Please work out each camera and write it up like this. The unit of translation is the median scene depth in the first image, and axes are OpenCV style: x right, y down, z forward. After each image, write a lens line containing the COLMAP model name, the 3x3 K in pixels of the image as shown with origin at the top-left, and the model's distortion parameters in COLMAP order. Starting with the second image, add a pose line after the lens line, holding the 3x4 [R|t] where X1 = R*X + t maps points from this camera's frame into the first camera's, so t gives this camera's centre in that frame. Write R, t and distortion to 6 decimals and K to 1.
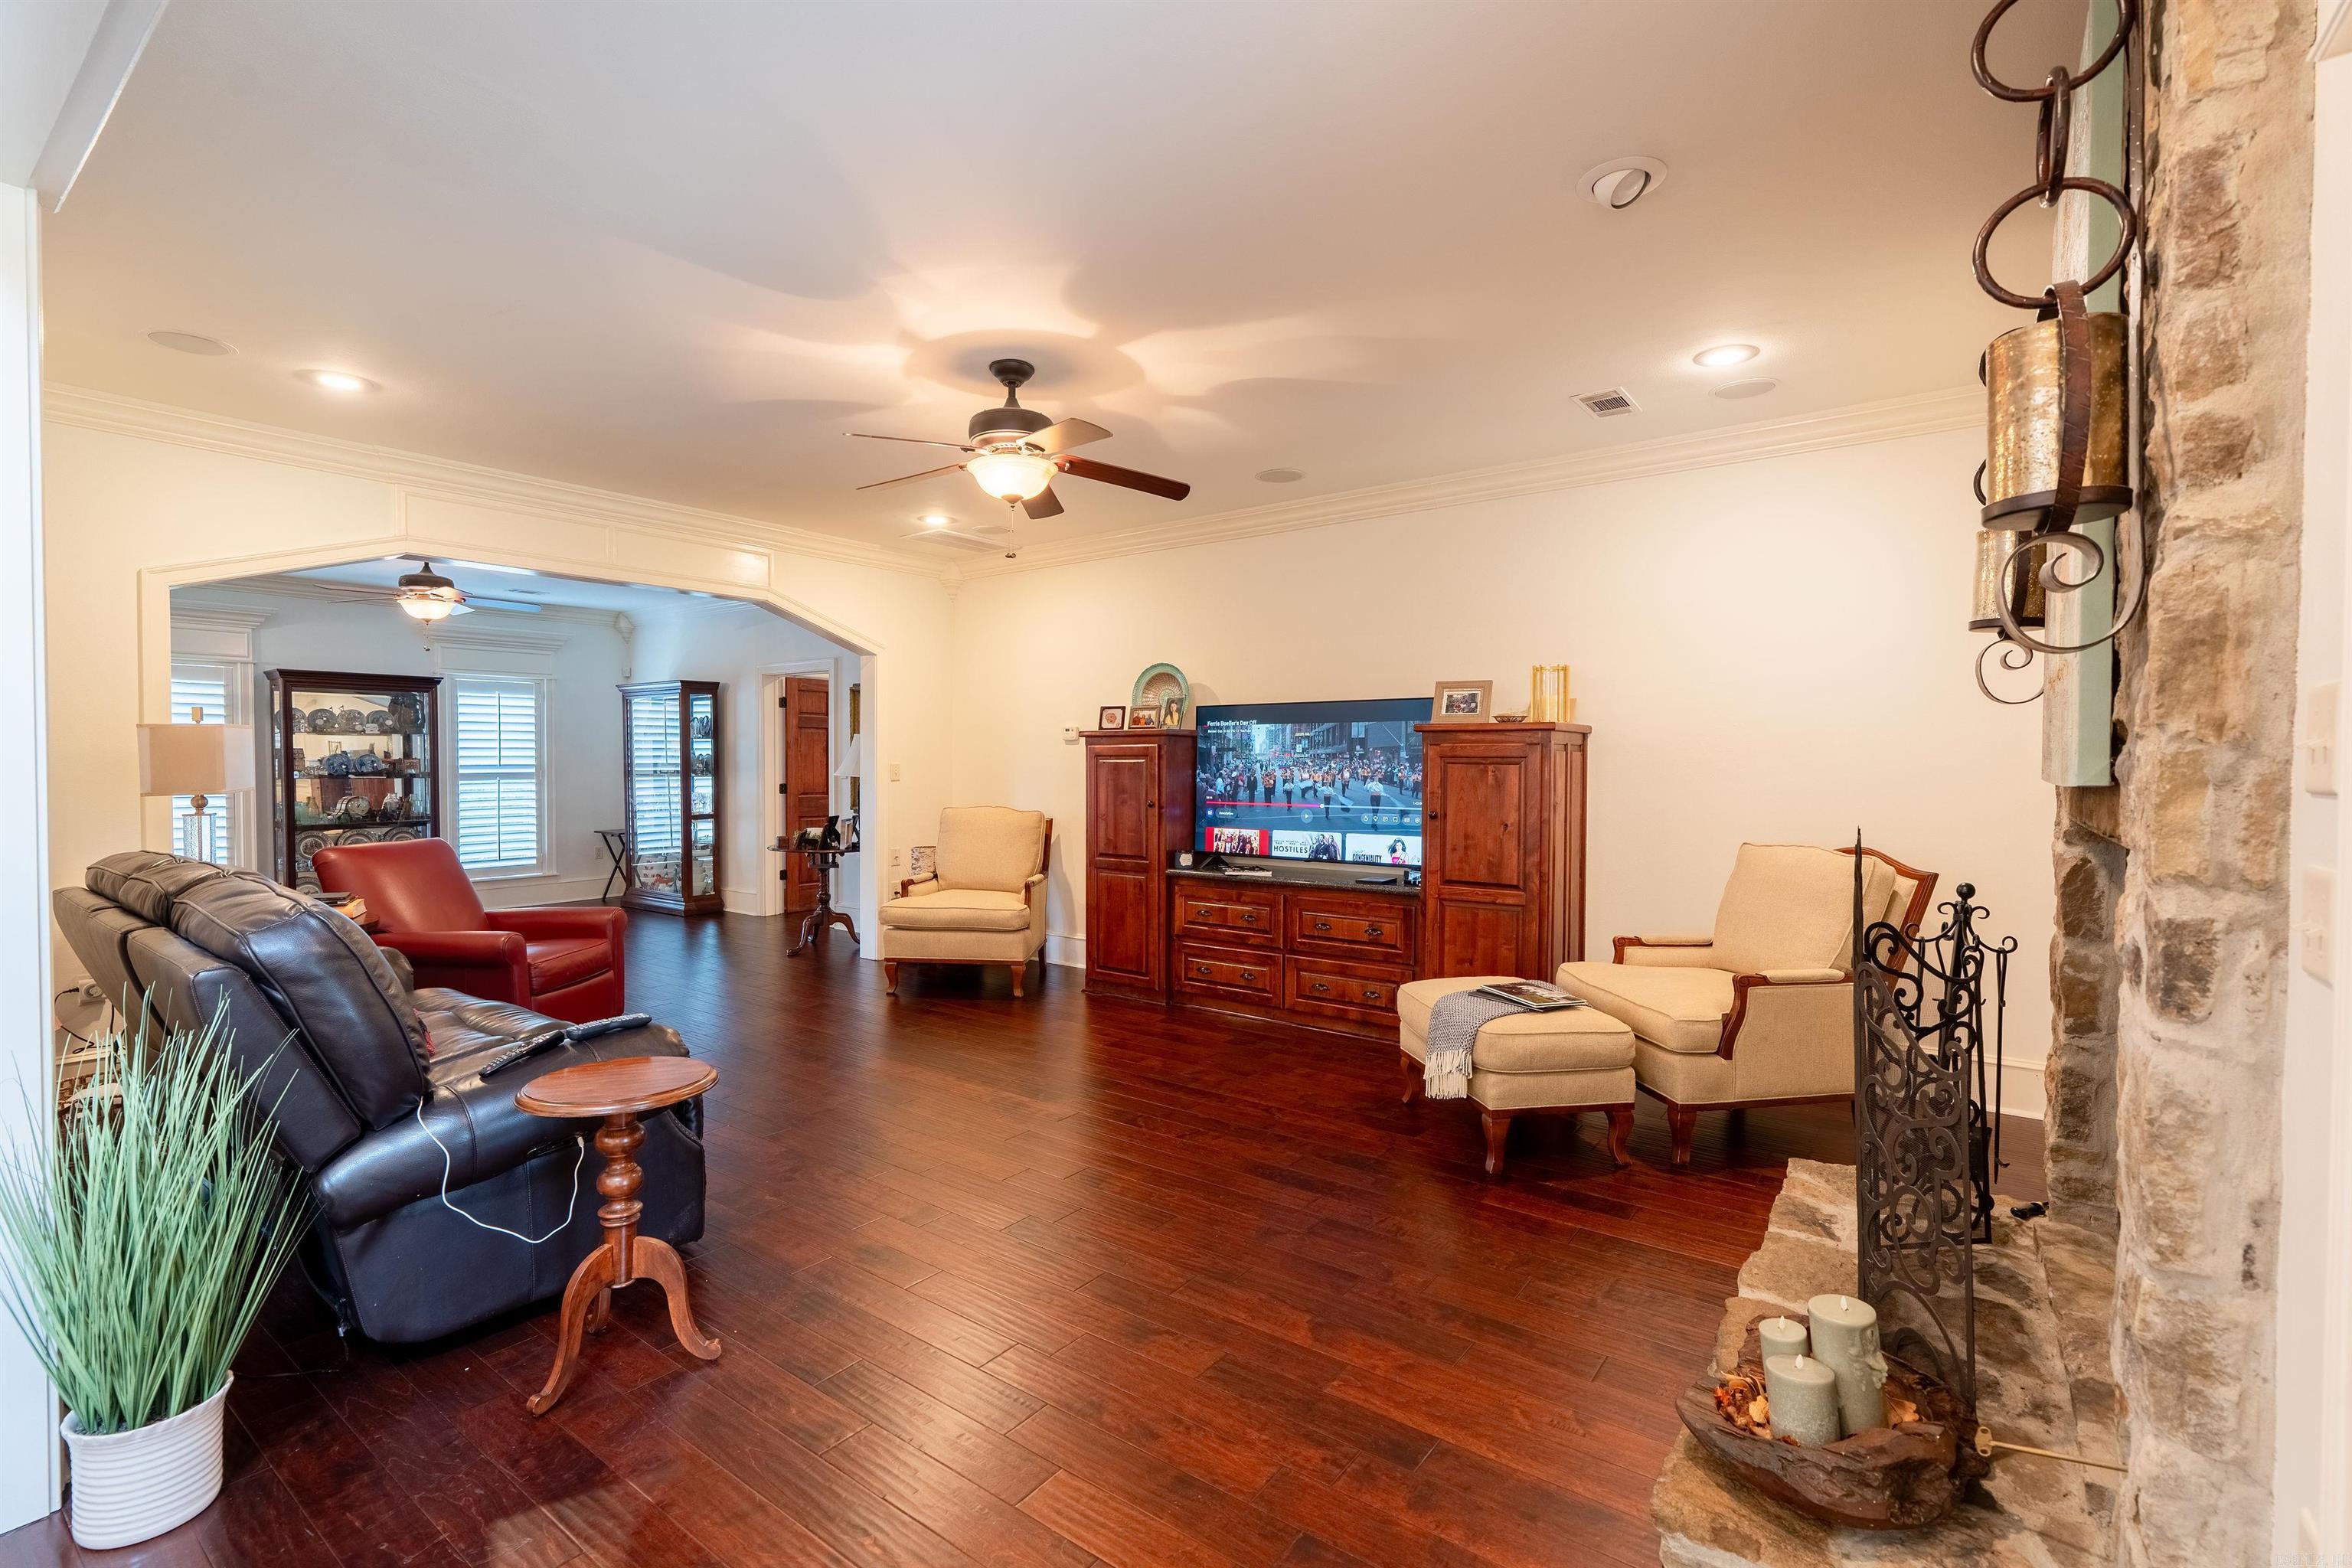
lens RADIAL K [[1049.3, 0, 1176.0], [0, 1049.3, 784.0], [0, 0, 1]] dist [0.000969, 0.000264]
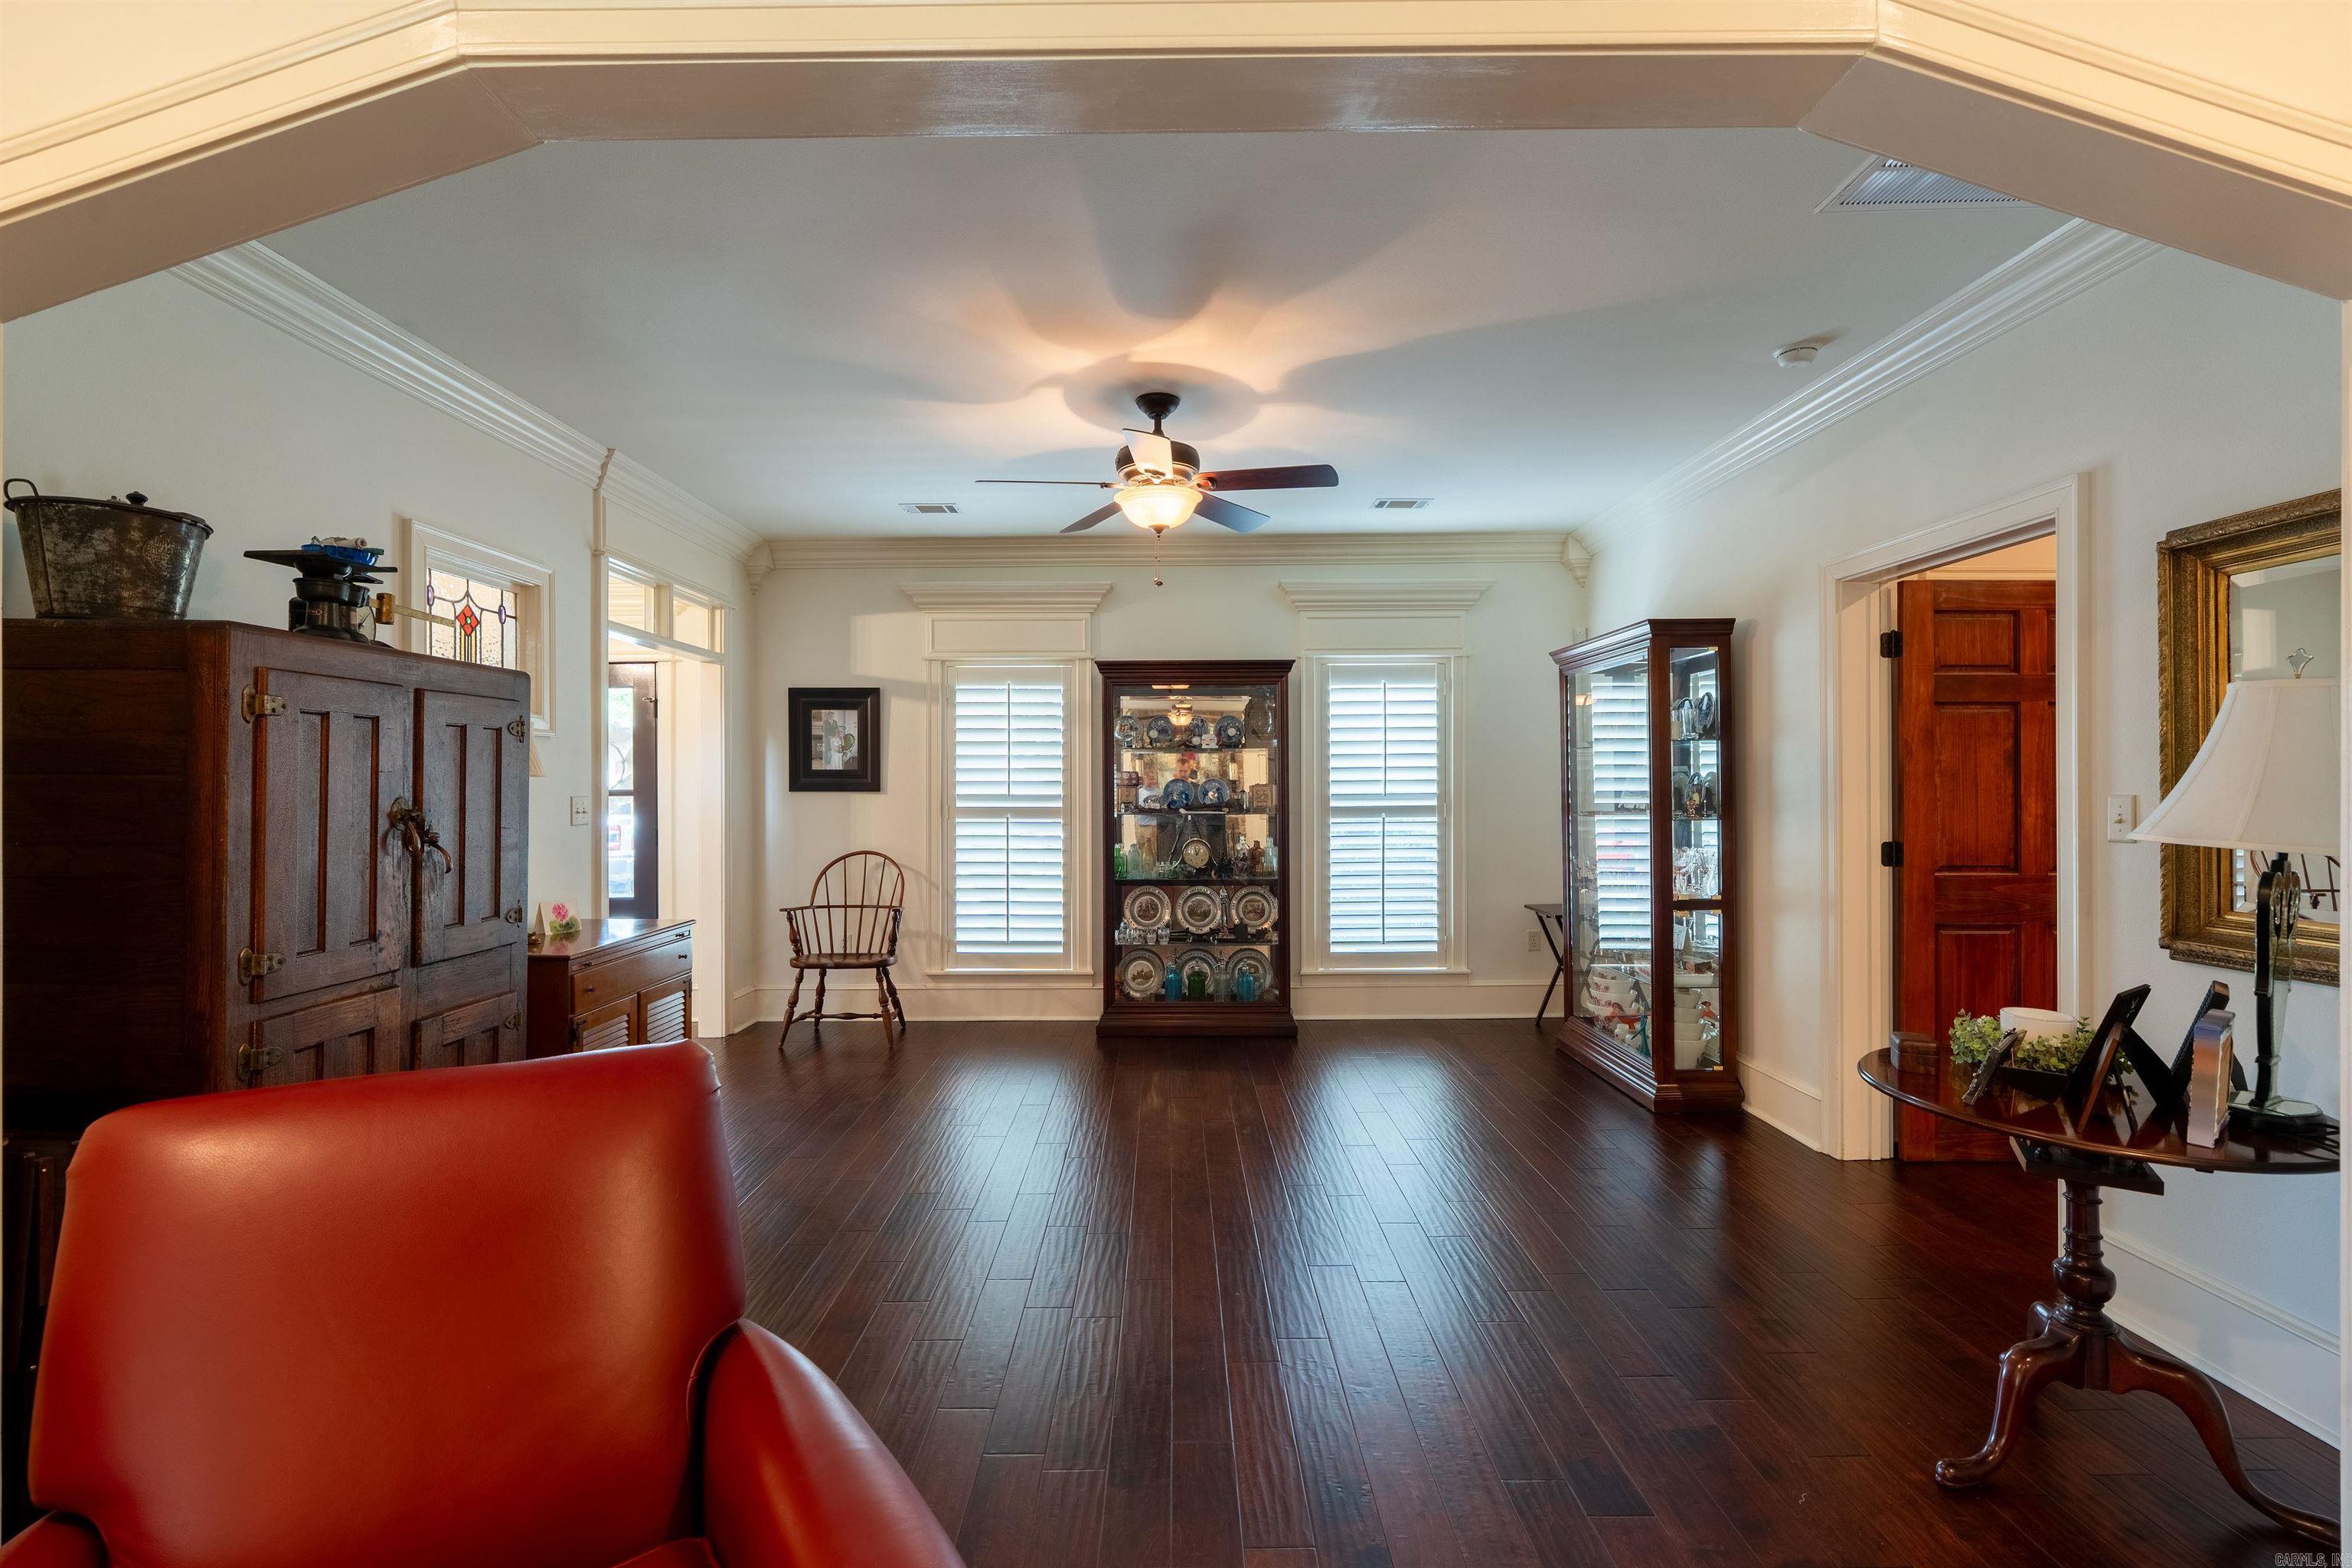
lens RADIAL K [[1049.3, 0, 1176.0], [0, 1049.3, 784.0], [0, 0, 1]] dist [0.000969, 0.000264]
pose [[0.597142, -0.004793, -0.802121, -0.206682], [-0.011634, 0.999825, -0.014635, -0.013478], [0.802051, 0.018071, 0.596982, 0.516867]]
